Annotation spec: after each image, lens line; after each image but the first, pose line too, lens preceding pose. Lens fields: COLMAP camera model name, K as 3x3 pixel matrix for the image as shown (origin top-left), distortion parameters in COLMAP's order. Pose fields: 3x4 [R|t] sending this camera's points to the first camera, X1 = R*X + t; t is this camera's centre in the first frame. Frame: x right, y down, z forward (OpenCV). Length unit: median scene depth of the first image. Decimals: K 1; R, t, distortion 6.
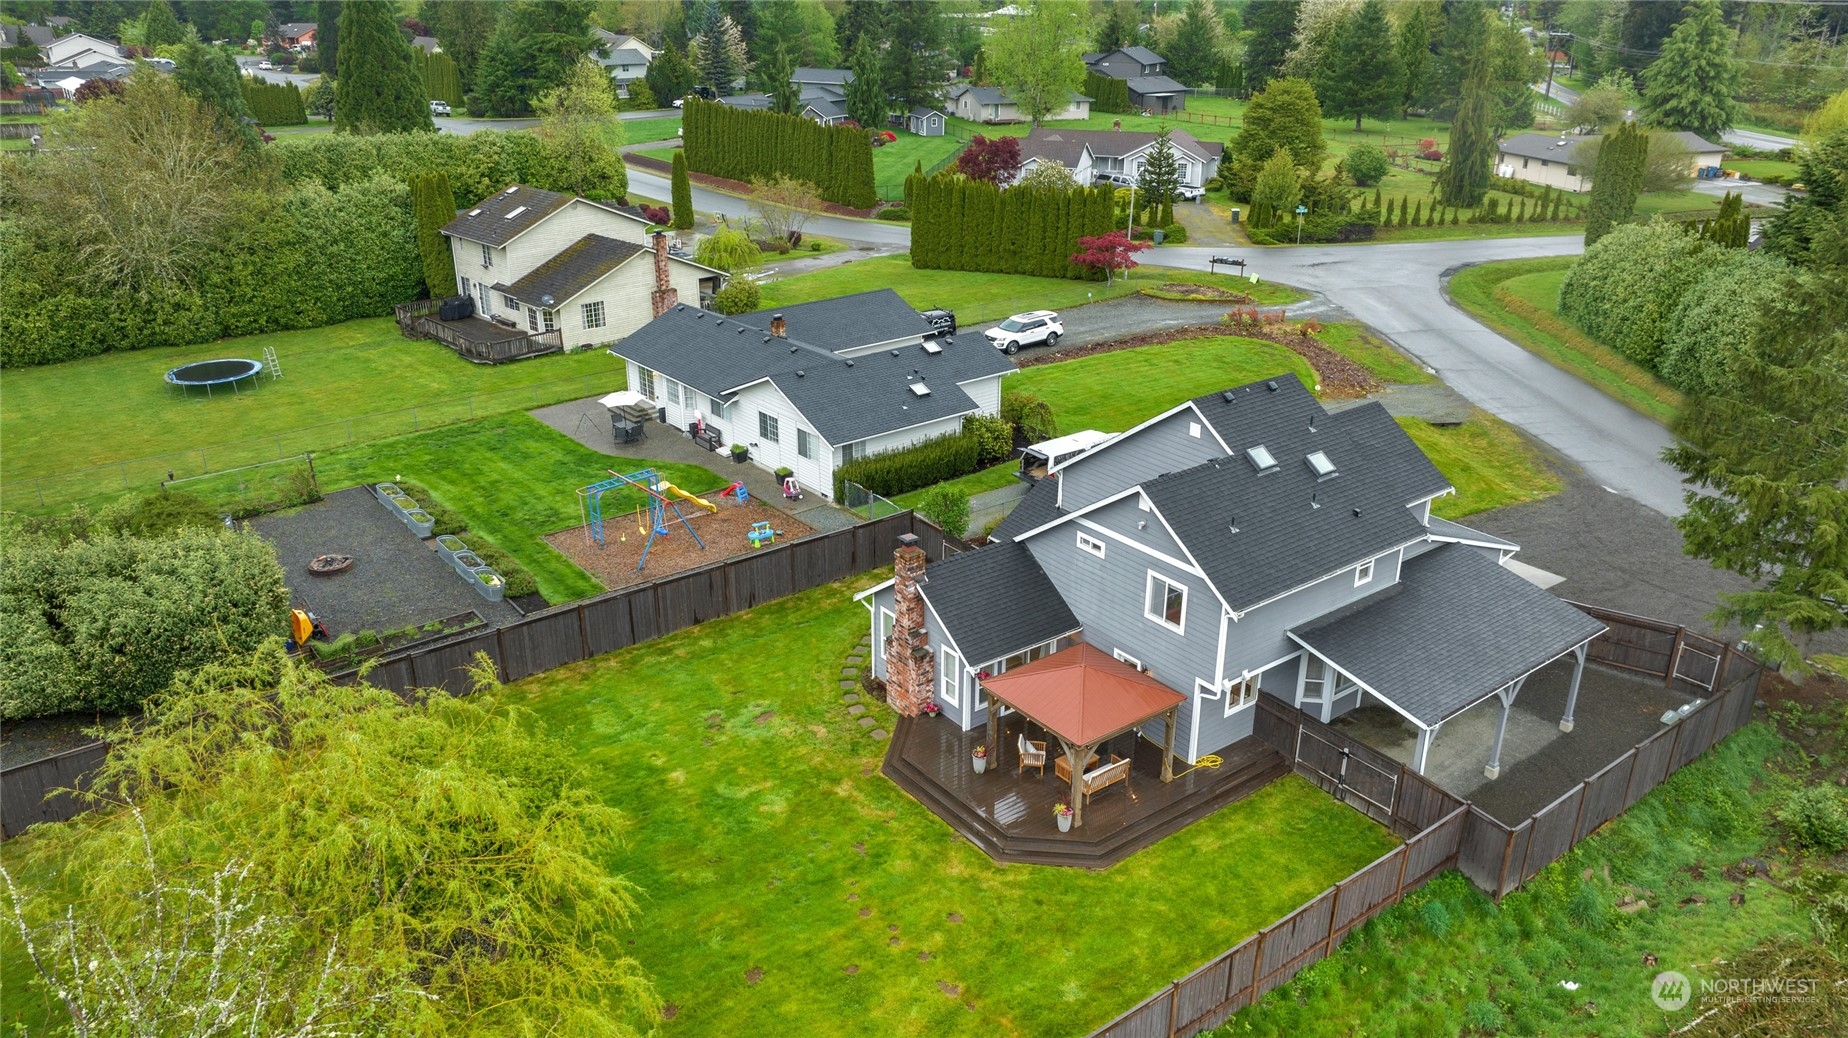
lens RADIAL K [[1289.3, 0, 924.0], [0, 1289.3, 519.0], [0, 0, 1]] dist [-0.015562, -0.004528]
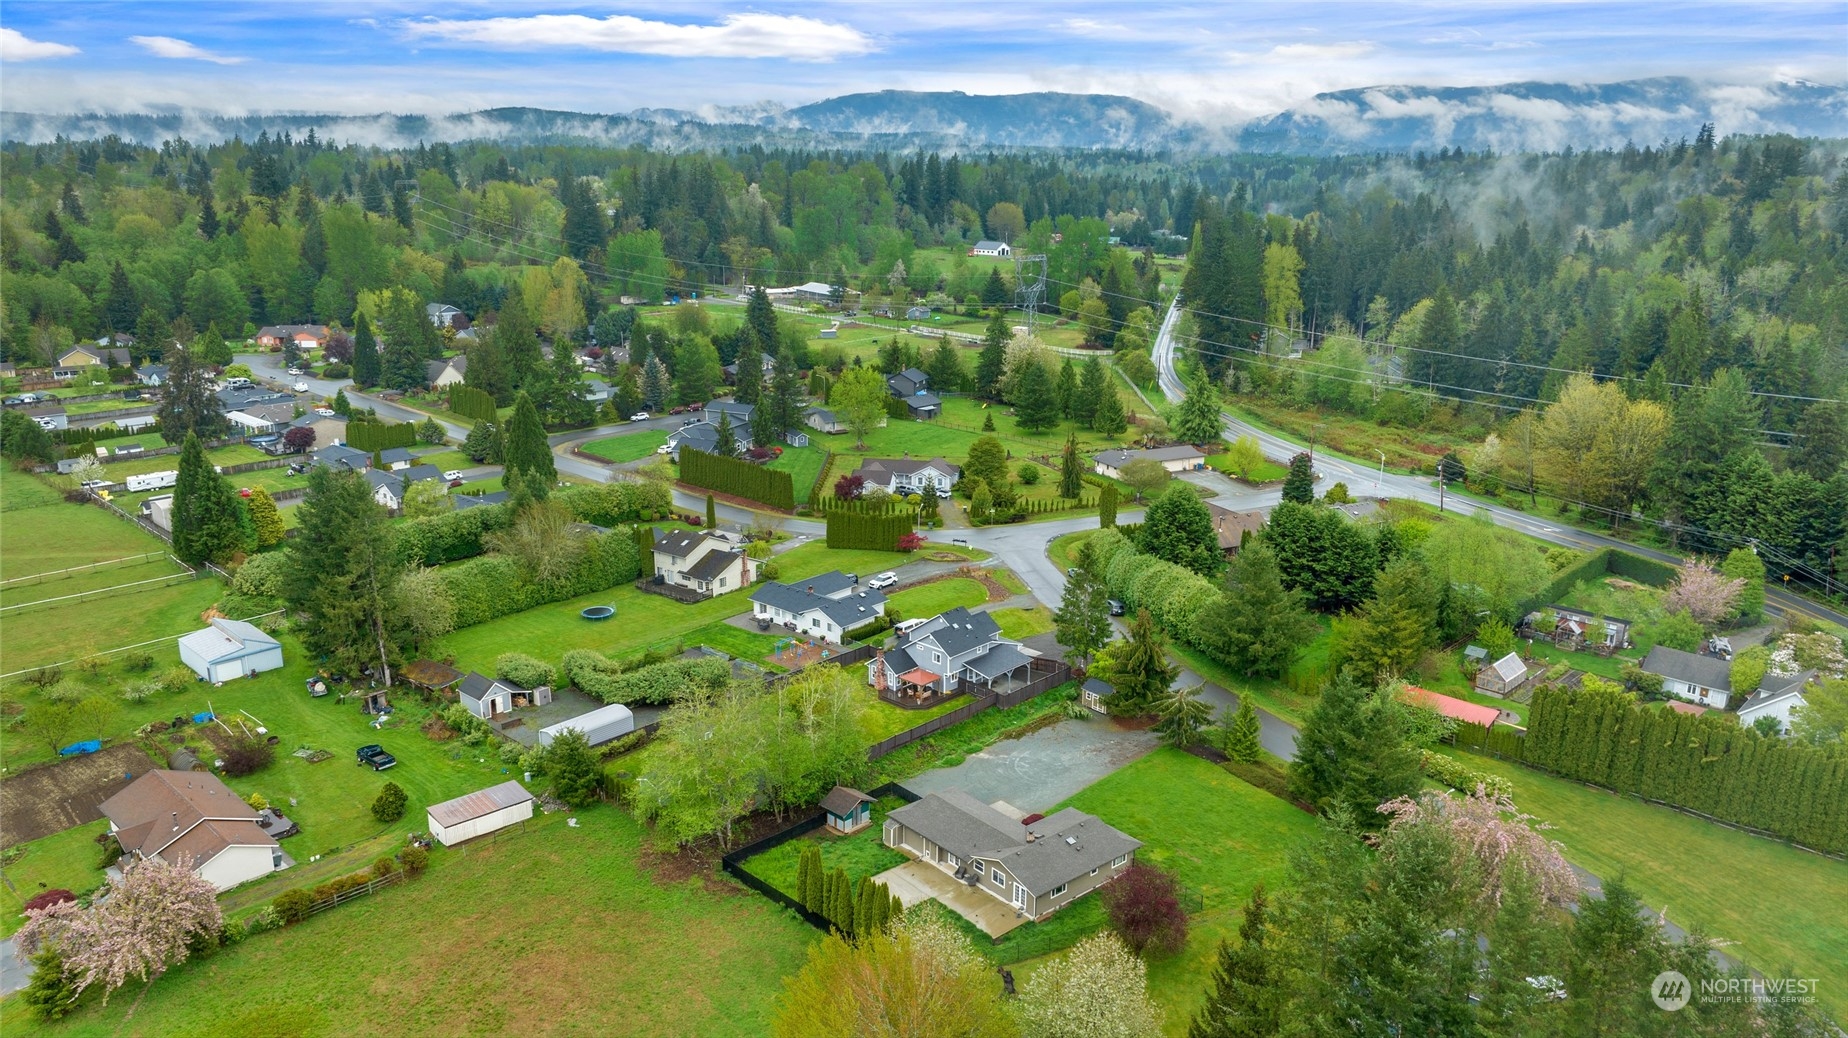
lens RADIAL K [[1289.3, 0, 924.0], [0, 1289.3, 519.0], [0, 0, 1]] dist [-0.015562, -0.004528]
pose [[0.985212, -0.039763, 0.166659, -0.367143], [0.060693, 0.990619, -0.122438, 0.080360], [-0.160227, 0.130743, 0.978383, -2.163160]]
